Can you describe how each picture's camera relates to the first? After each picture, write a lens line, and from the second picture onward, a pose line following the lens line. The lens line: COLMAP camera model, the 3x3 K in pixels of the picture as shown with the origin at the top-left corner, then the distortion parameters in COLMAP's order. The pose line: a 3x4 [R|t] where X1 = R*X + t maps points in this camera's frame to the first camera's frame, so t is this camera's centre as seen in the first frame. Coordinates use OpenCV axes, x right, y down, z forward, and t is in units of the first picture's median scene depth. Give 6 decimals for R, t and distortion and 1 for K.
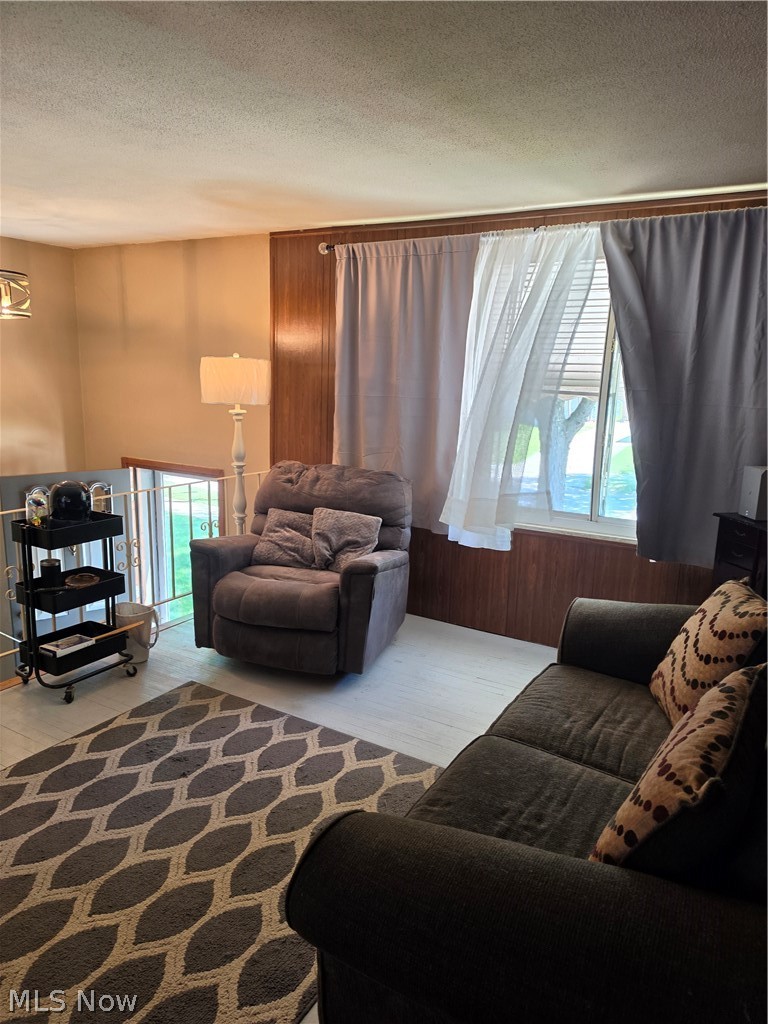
lens RADIAL K [[712.3, 0, 384.0], [0, 712.3, 512.0], [0, 0, 1]] dist [0.093572, -0.132553]
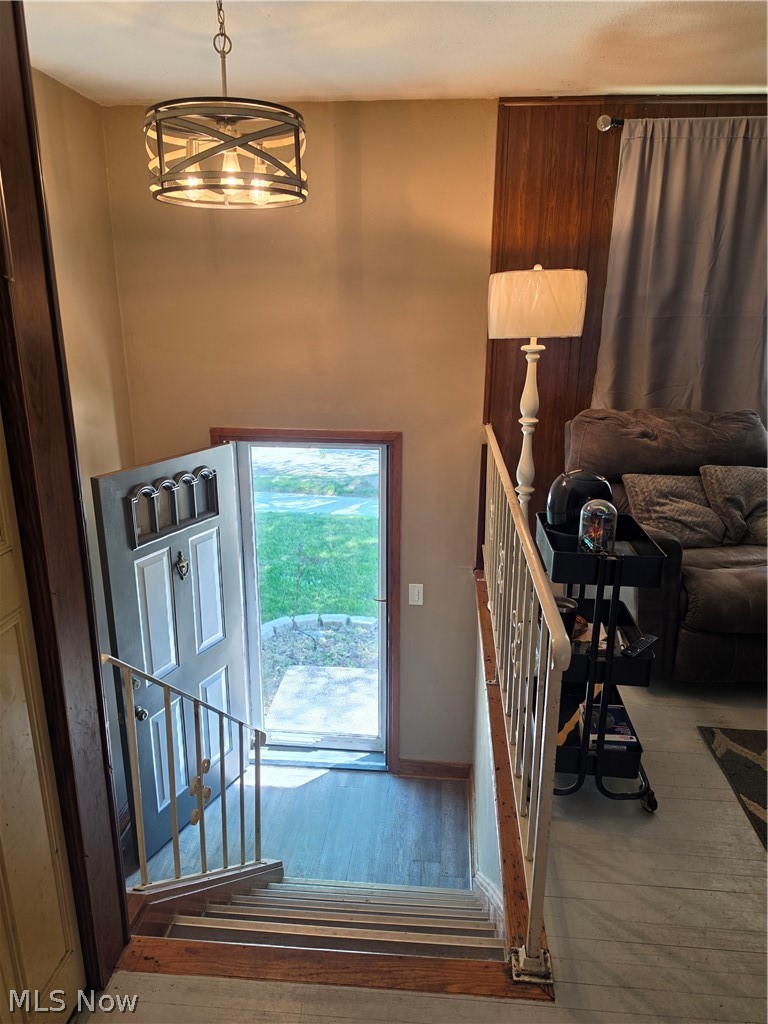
lens RADIAL K [[721.4, 0, 381.1], [0, 721.4, 492.2], [0, 0, 1]] dist [0.095943, -0.146027]
pose [[0.898160, -0.133116, 0.419034, -0.854710], [0.106204, 0.990529, 0.087026, -0.096567], [-0.426650, -0.033660, 0.903790, 0.505407]]
